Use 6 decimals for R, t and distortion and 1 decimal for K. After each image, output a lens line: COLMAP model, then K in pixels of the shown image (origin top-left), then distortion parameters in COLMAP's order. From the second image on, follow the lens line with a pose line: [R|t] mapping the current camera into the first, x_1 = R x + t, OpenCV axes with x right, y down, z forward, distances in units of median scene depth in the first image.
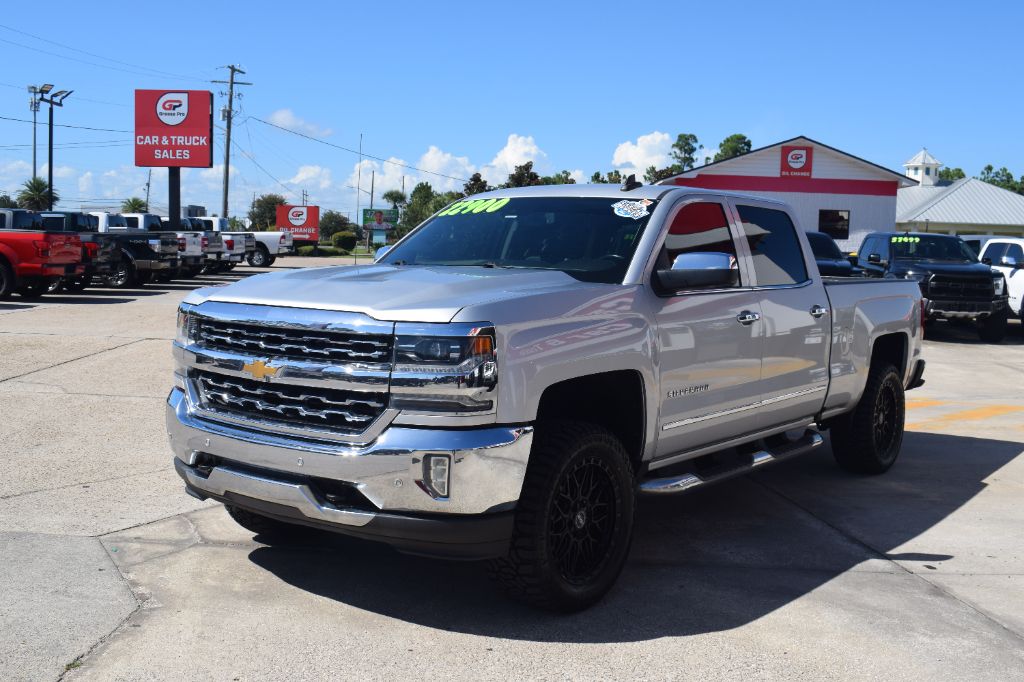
lens RADIAL K [[1086.8, 0, 512.0], [0, 1086.8, 341.0], [0, 0, 1]] dist [-0.074410, 0.018707]
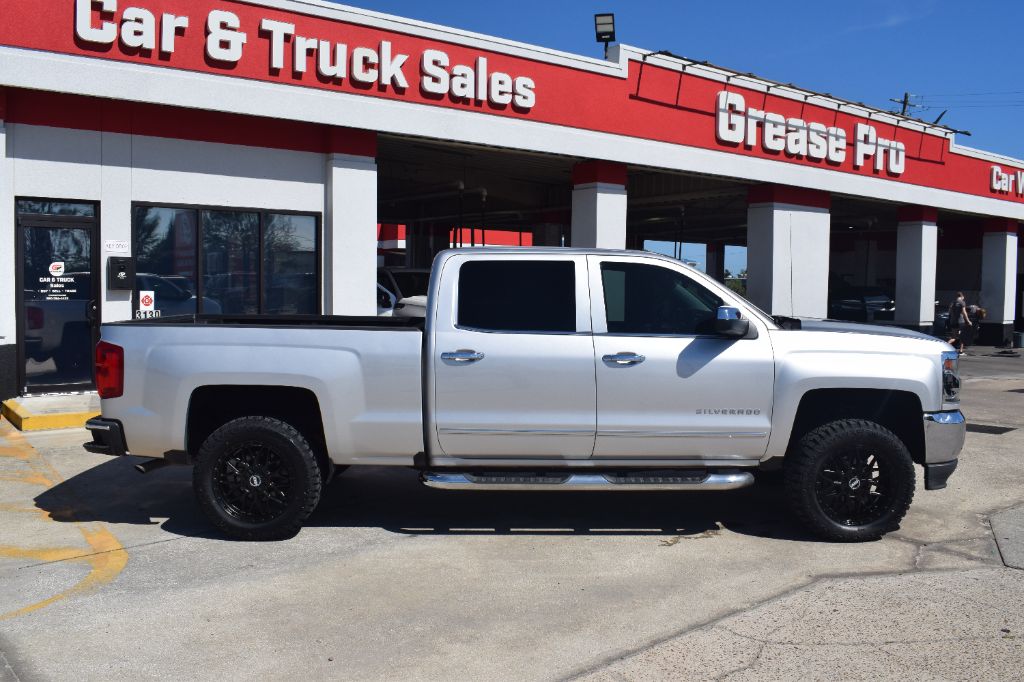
lens RADIAL K [[924.1, 0, 512.0], [0, 924.1, 341.0], [0, 0, 1]] dist [-0.078522, 0.016980]
pose [[-0.612152, -0.079516, 0.786732, -0.888468], [0.043093, 0.990098, 0.133601, -0.236238], [-0.789565, 0.115687, -0.602663, 2.178181]]
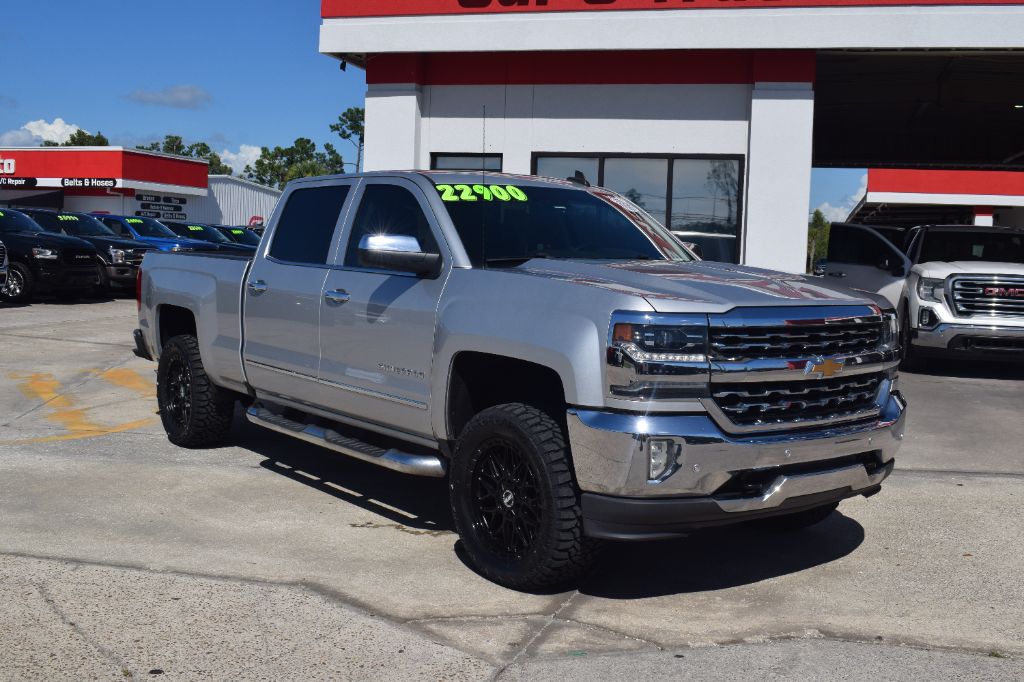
lens RADIAL K [[1086.8, 0, 512.0], [0, 1086.8, 341.0], [0, 0, 1]] dist [-0.074410, 0.018707]
pose [[0.263232, -0.101174, 0.959413, -1.131201], [0.061274, 0.994231, 0.088034, -0.094418], [-0.962785, 0.035613, 0.267912, 0.876051]]
